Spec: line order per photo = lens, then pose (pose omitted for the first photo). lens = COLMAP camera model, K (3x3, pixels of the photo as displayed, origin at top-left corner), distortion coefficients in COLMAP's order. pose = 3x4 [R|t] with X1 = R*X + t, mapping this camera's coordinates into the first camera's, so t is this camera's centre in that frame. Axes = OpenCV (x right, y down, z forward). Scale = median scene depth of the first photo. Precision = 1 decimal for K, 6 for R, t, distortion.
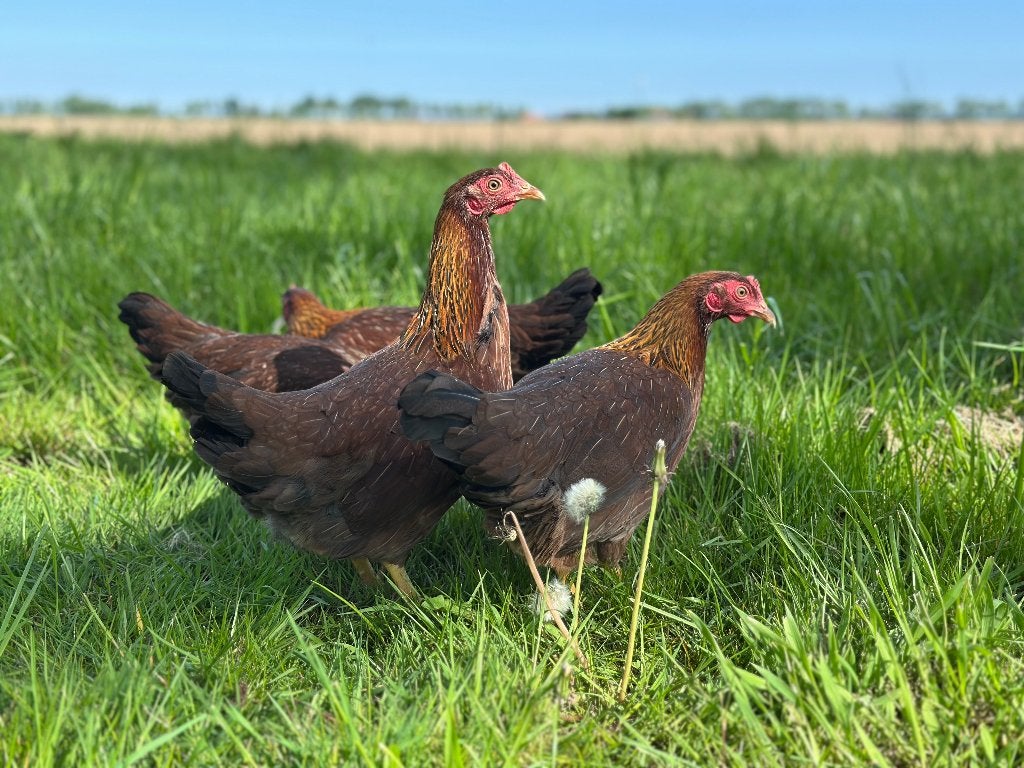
lens RADIAL K [[1400.2, 0, 512.0], [0, 1400.2, 384.0], [0, 0, 1]] dist [0.191410, -0.305309]
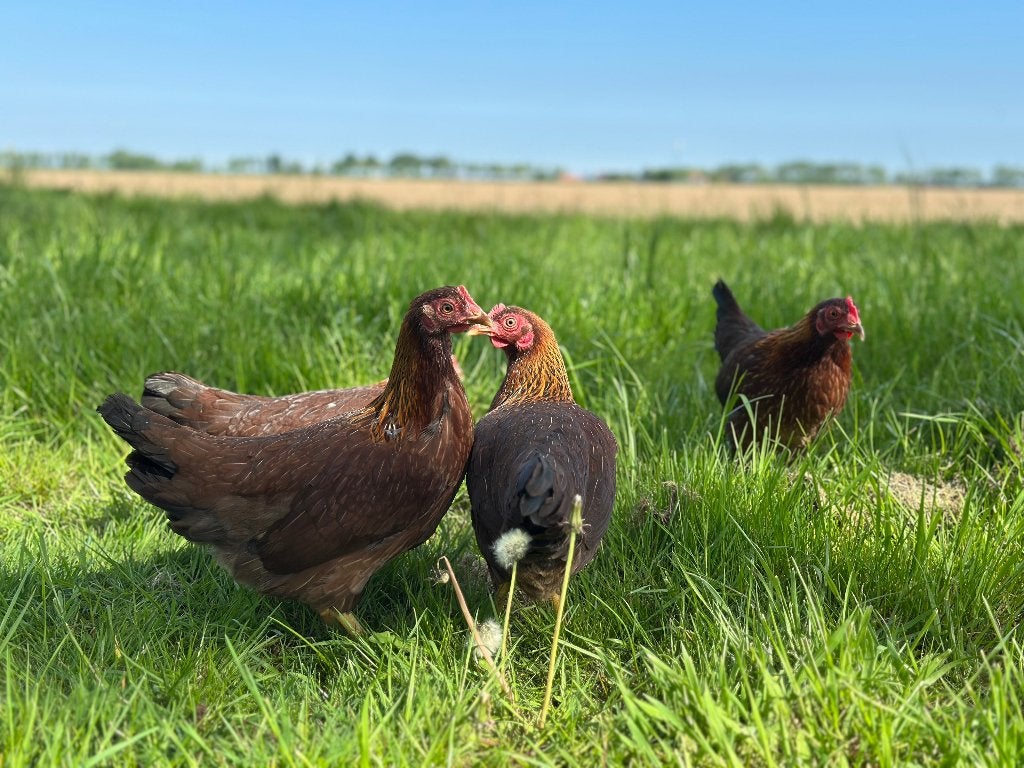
lens RADIAL K [[1400.2, 0, 512.0], [0, 1400.2, 384.0], [0, 0, 1]] dist [0.191410, -0.305309]
pose [[0.999527, 0.018957, -0.024199, 0.059010], [-0.019930, 0.998977, -0.040604, -0.001823], [0.023404, 0.041067, 0.998882, -0.097428]]
